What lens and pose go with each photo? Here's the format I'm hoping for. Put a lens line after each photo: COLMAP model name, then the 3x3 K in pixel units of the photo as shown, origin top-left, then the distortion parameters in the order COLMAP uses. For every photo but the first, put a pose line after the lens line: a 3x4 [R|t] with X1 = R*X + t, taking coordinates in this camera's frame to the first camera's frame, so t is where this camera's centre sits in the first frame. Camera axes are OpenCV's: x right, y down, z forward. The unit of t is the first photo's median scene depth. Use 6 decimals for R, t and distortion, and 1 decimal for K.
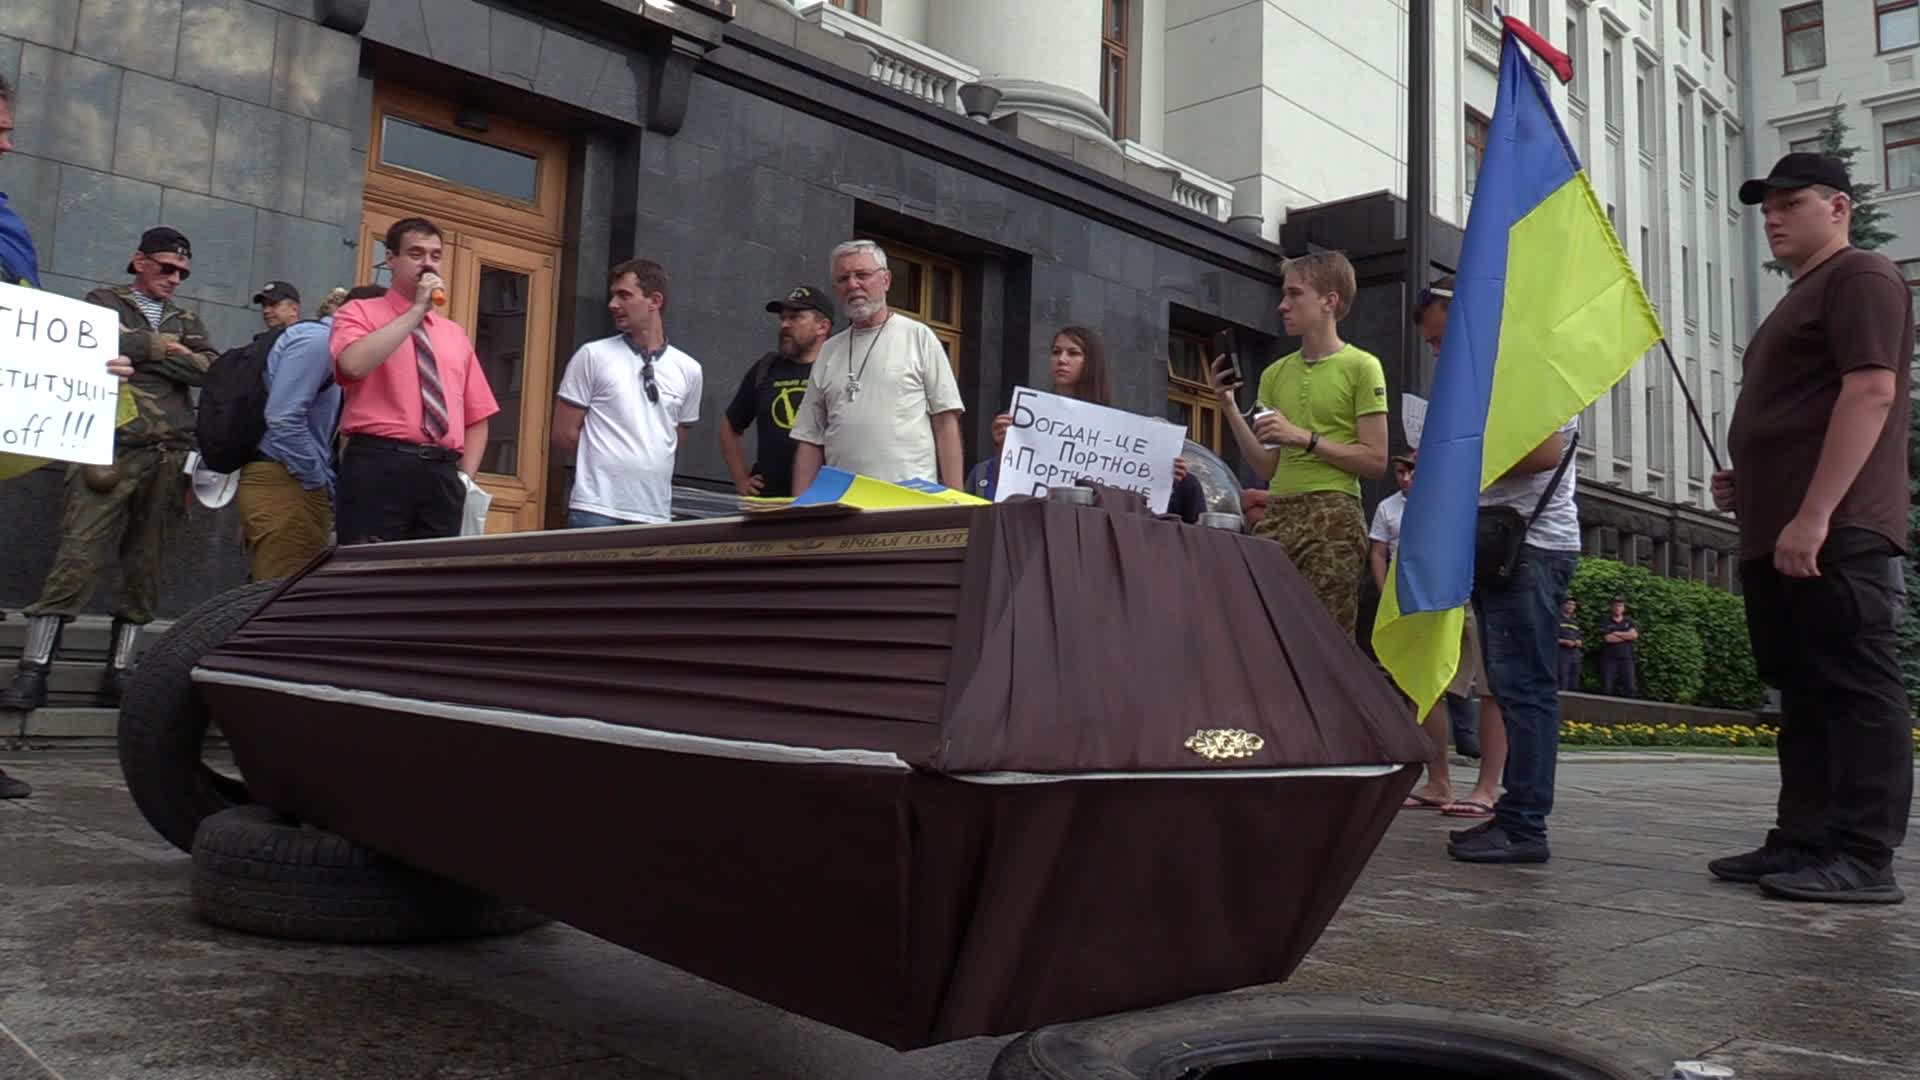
lens RADIAL K [[1517.2, 0, 952.0], [0, 1517.2, 497.4], [0, 0, 1]] dist [-0.071909, 0.007966]
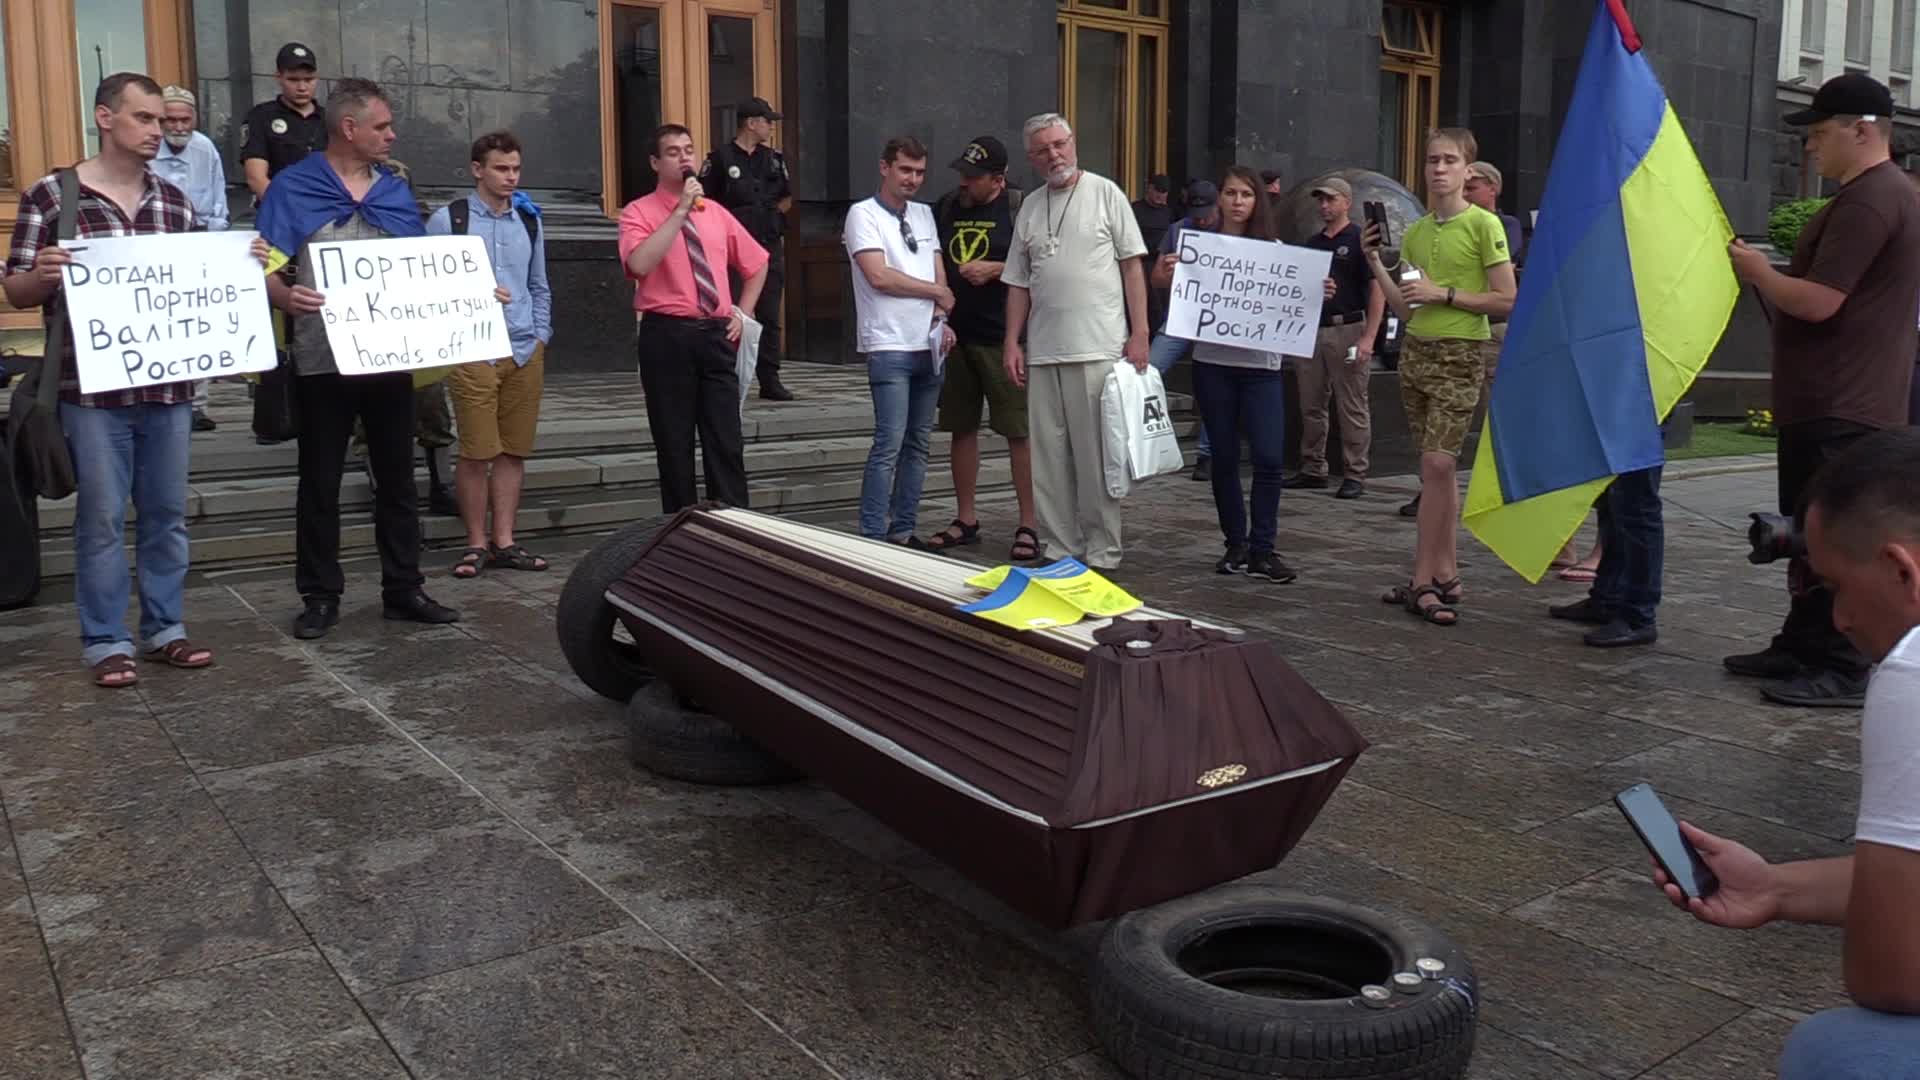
lens RADIAL K [[1517.2, 0, 952.0], [0, 1517.2, 497.4], [0, 0, 1]] dist [-0.071909, 0.007966]
pose [[0.988014, -0.019640, -0.153110, 0.038715], [0.055478, 0.970781, 0.233468, -0.174585], [0.144051, -0.239164, 0.960234, -0.216627]]
